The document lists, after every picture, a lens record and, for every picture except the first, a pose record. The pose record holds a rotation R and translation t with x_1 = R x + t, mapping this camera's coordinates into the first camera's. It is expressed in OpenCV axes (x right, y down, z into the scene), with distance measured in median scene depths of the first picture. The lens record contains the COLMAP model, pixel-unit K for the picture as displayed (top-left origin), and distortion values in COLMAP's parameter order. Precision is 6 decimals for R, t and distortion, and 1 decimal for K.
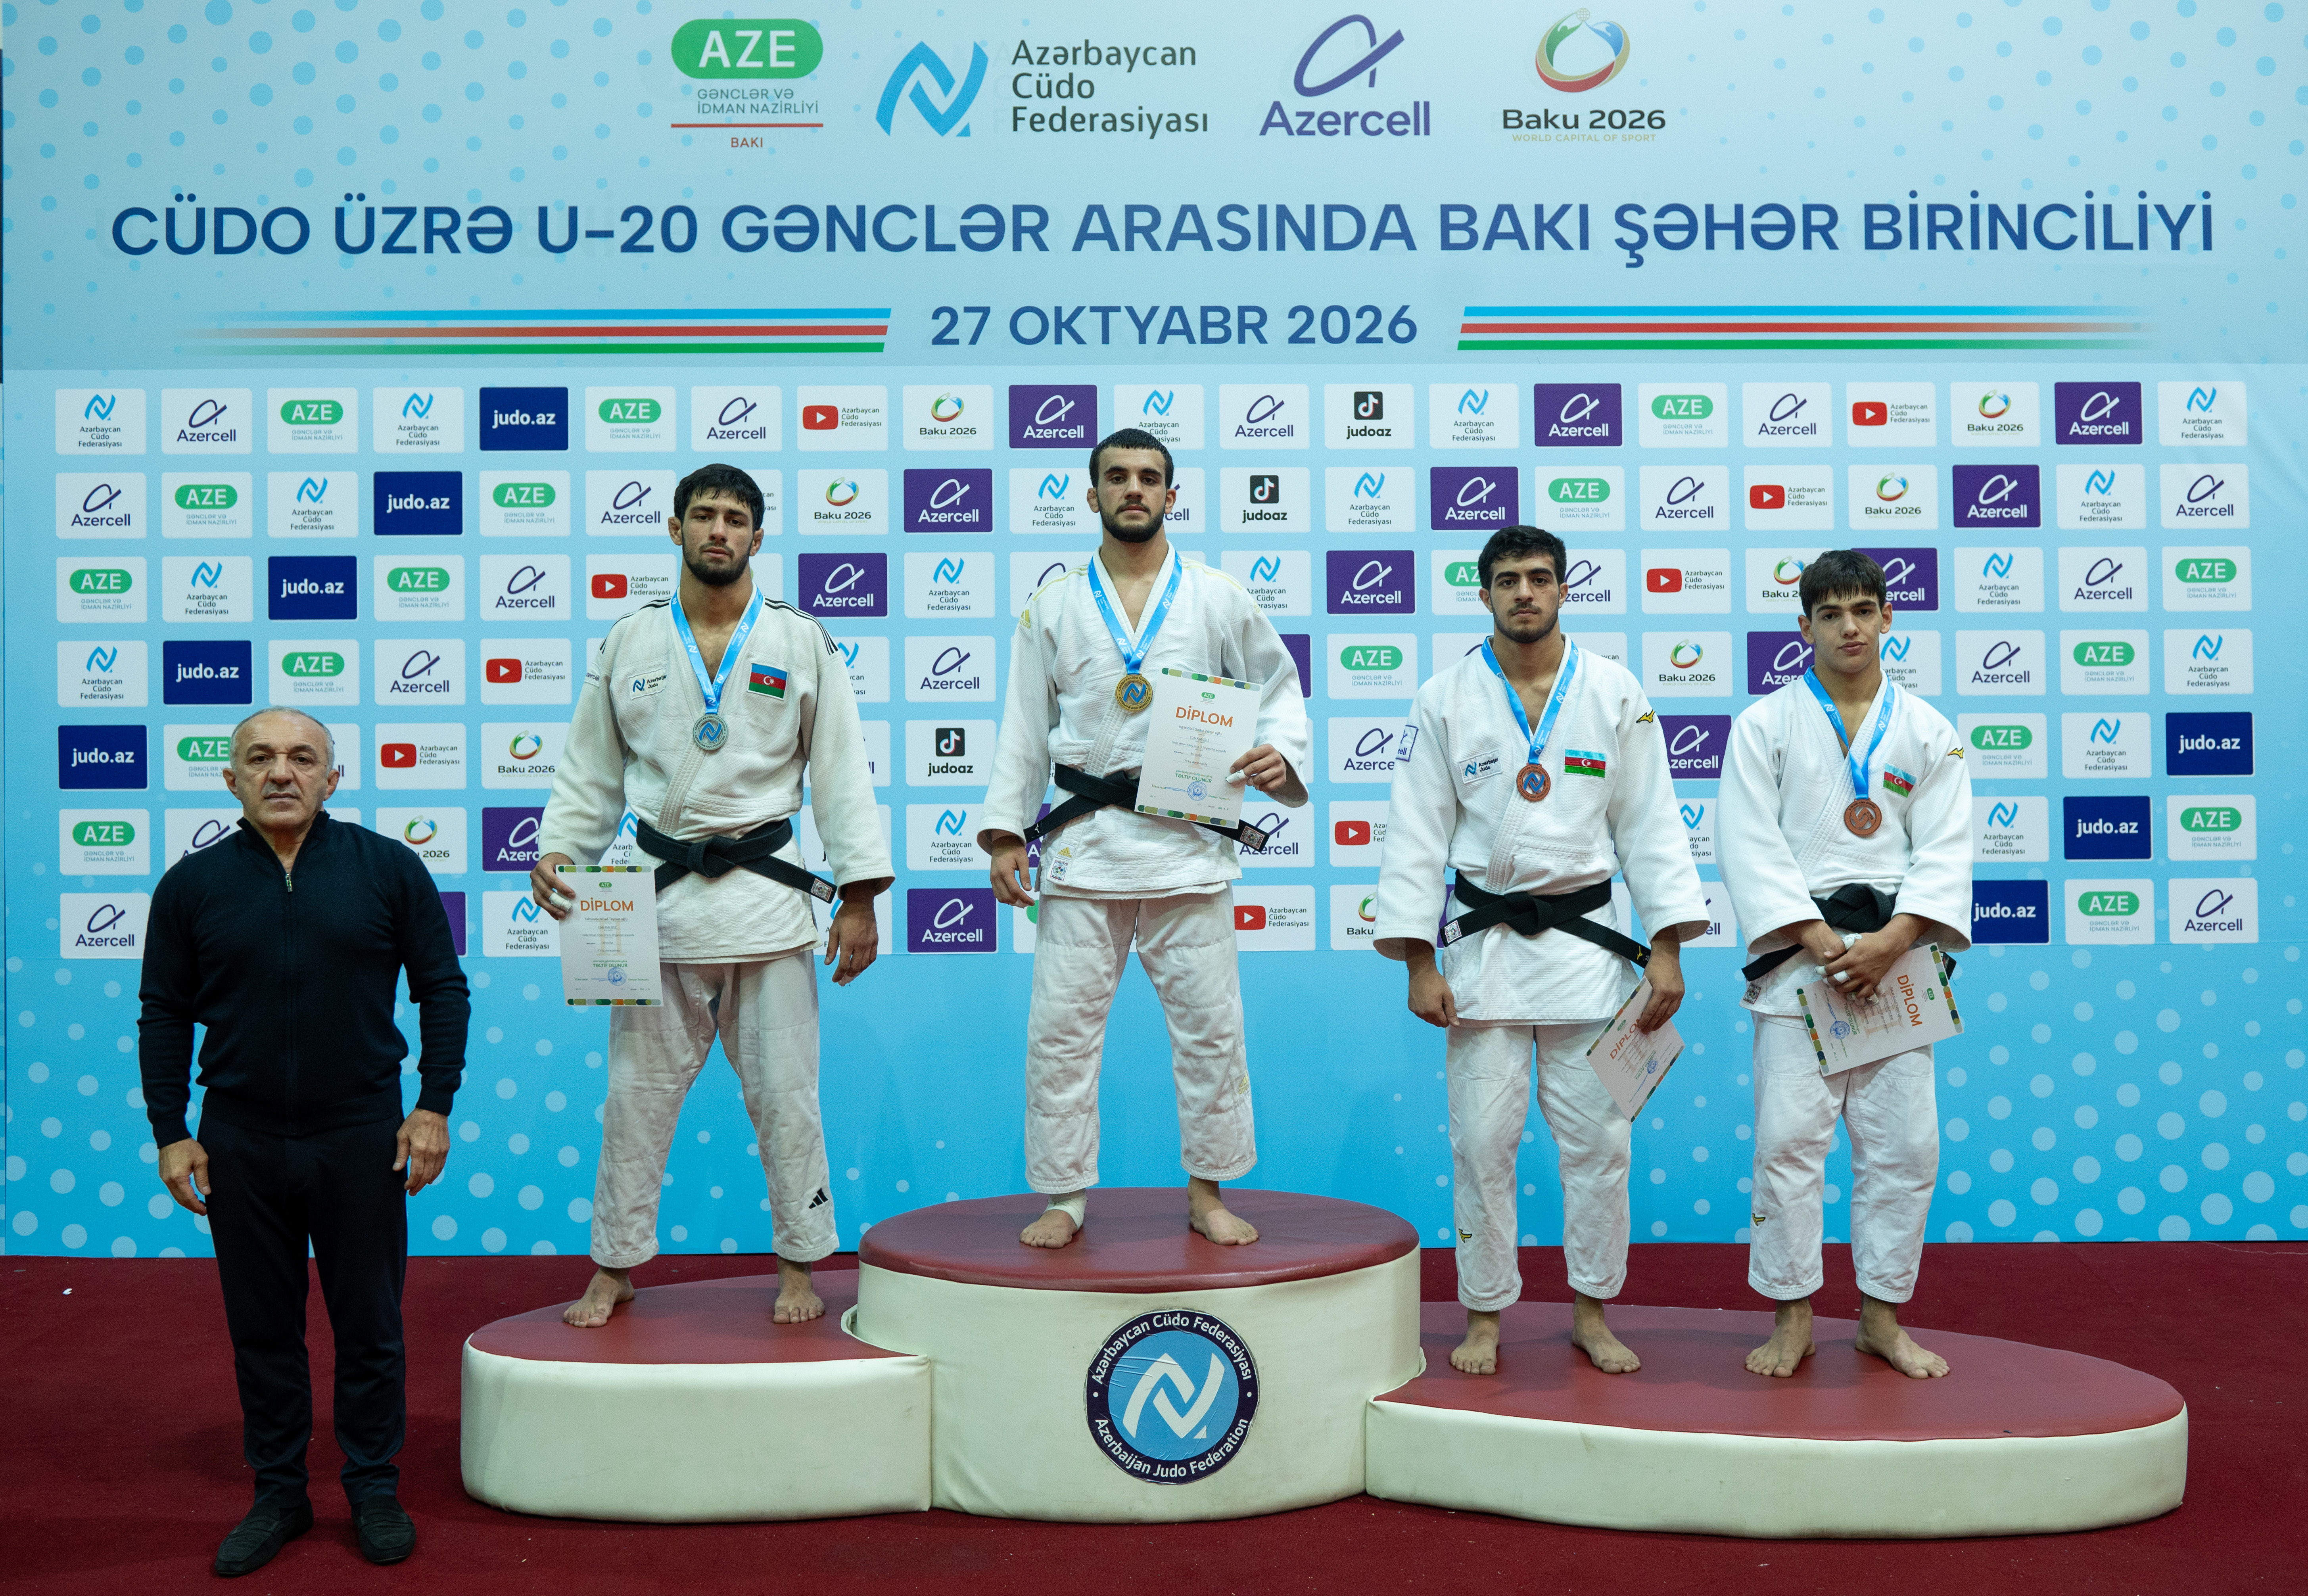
lens RADIAL K [[4080.1, 0, 1169.5], [0, 4080.1, 831.9], [0, 0, 1]] dist [-0.016208, -0.030007]
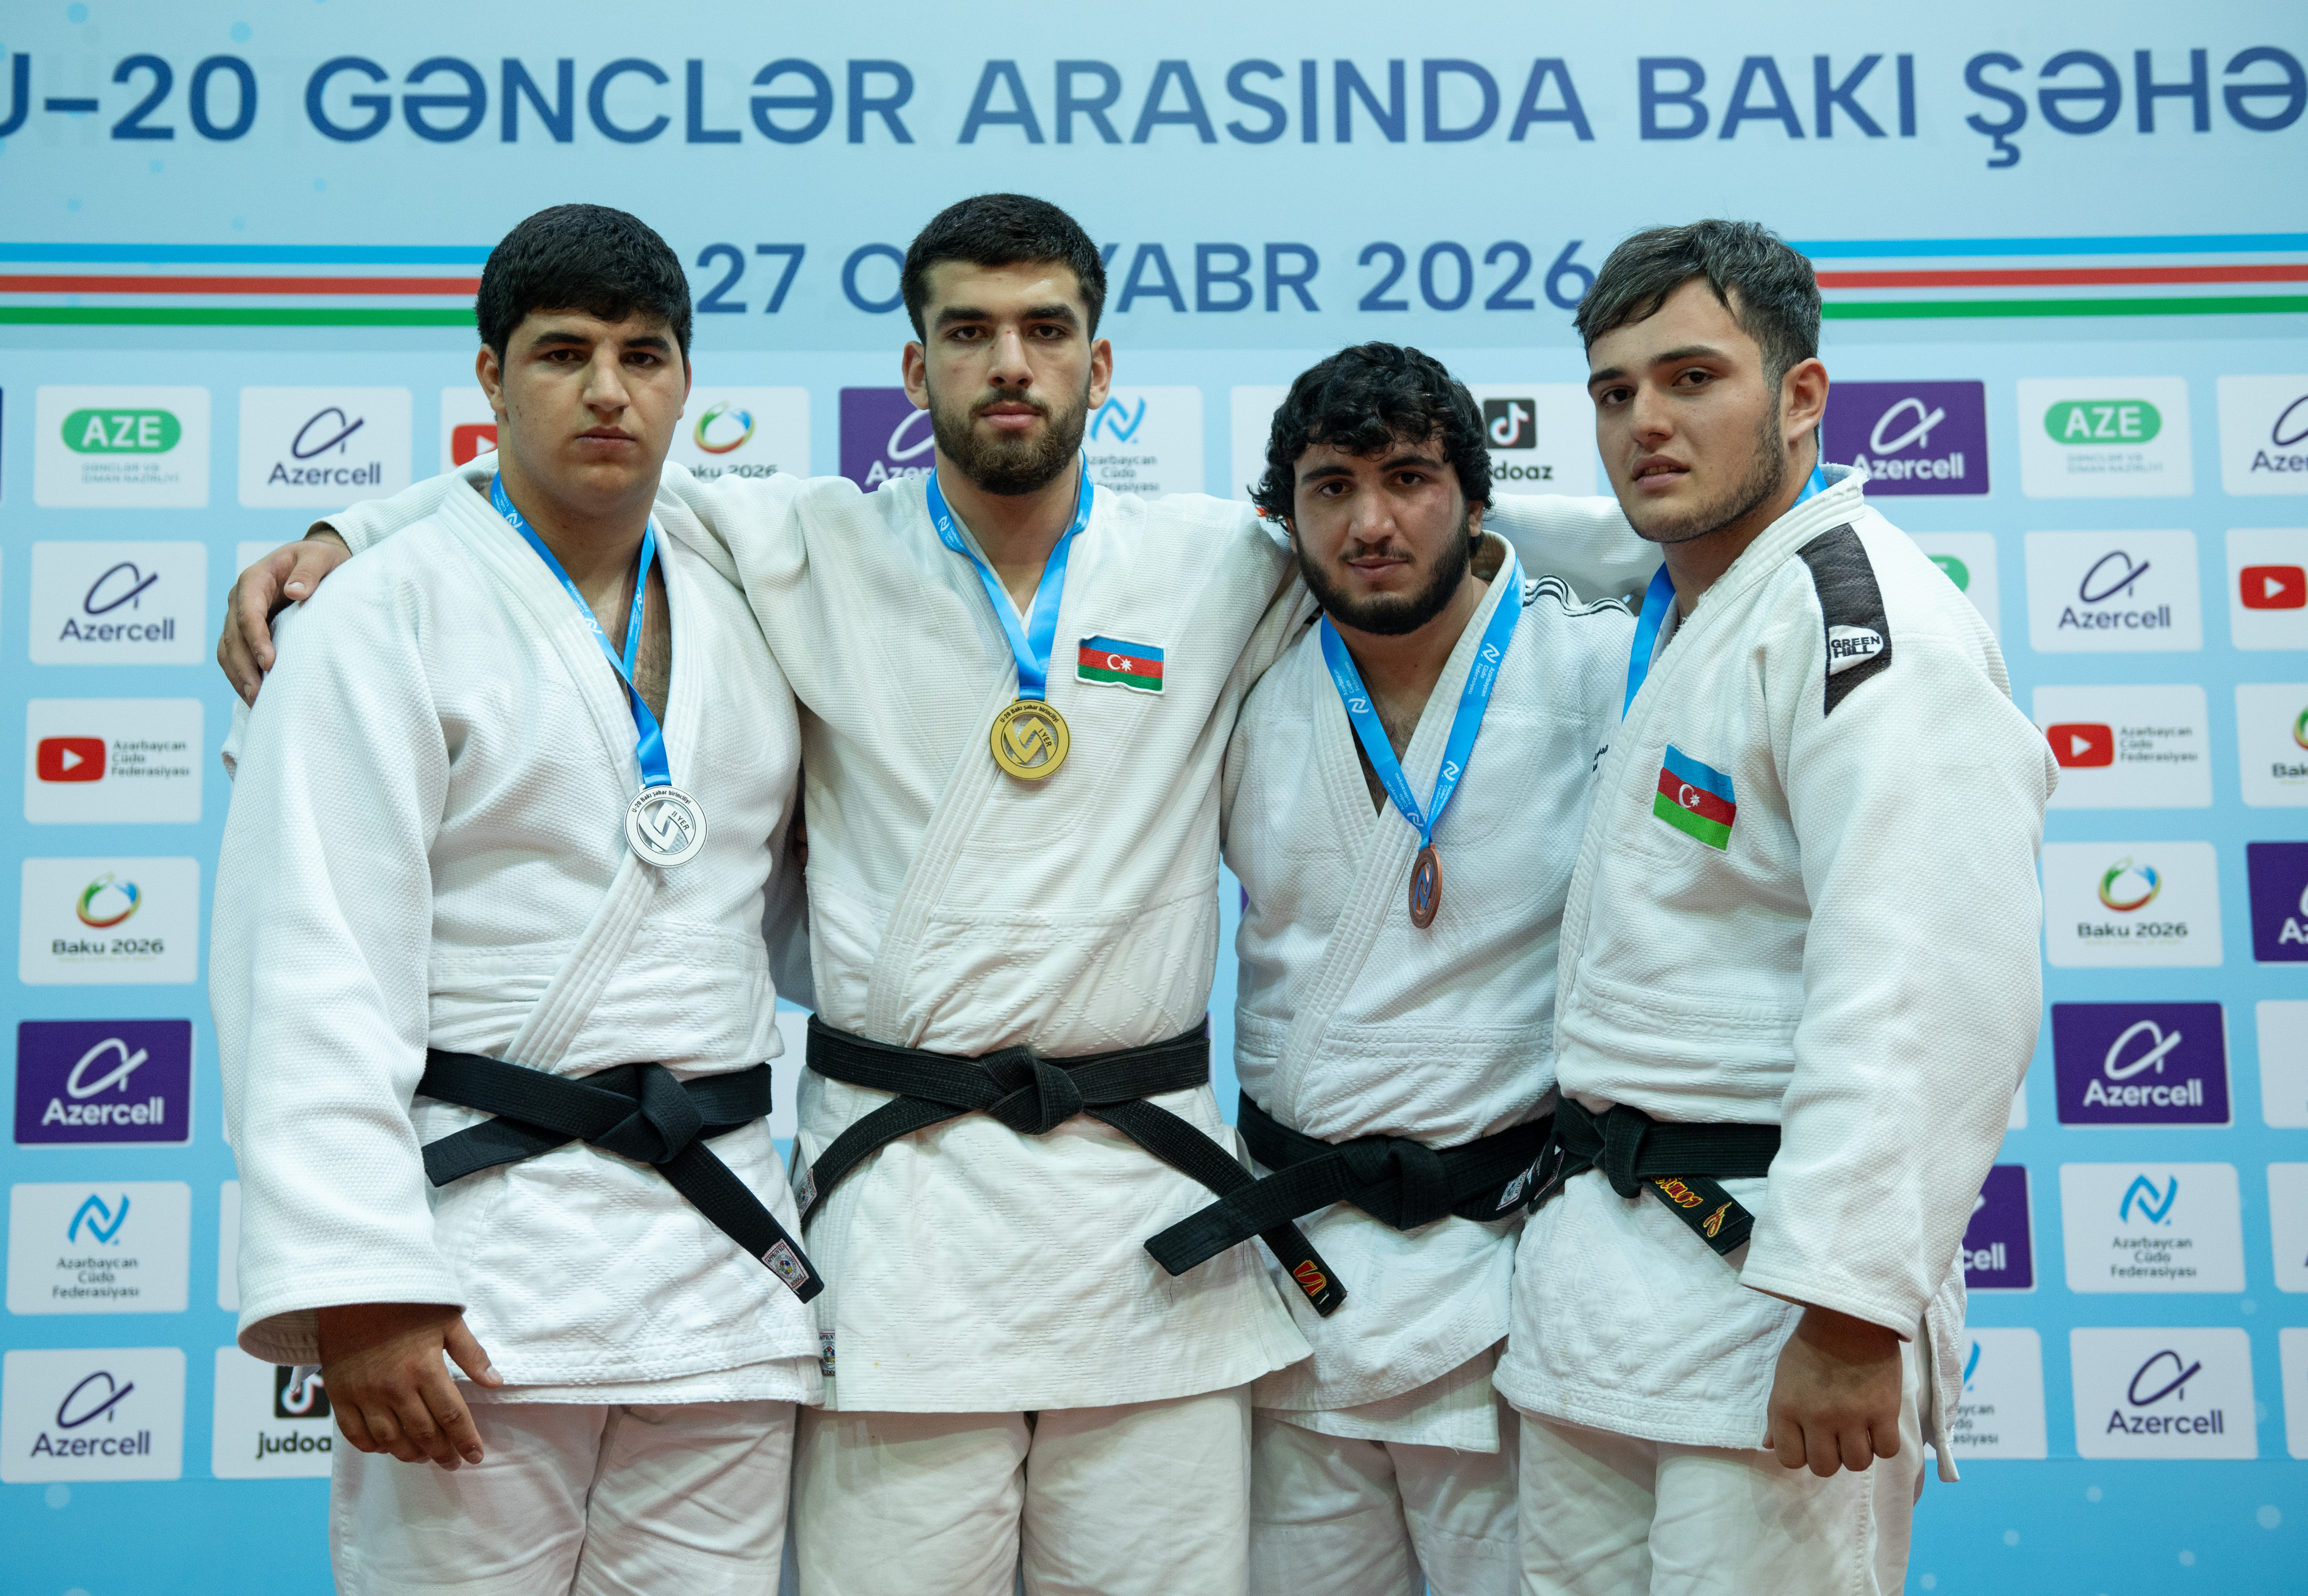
lens RADIAL K [[2889.8, 0, 1091.2], [0, 2889.8, 812.0], [0, 0, 1]] dist [0.091739, -0.043189]
pose [[0.999953, -0.003051, -0.009213, -0.002917], [0.002062, 0.994422, -0.105457, -0.013651], [0.009483, 0.105433, 0.994381, 0.625909]]
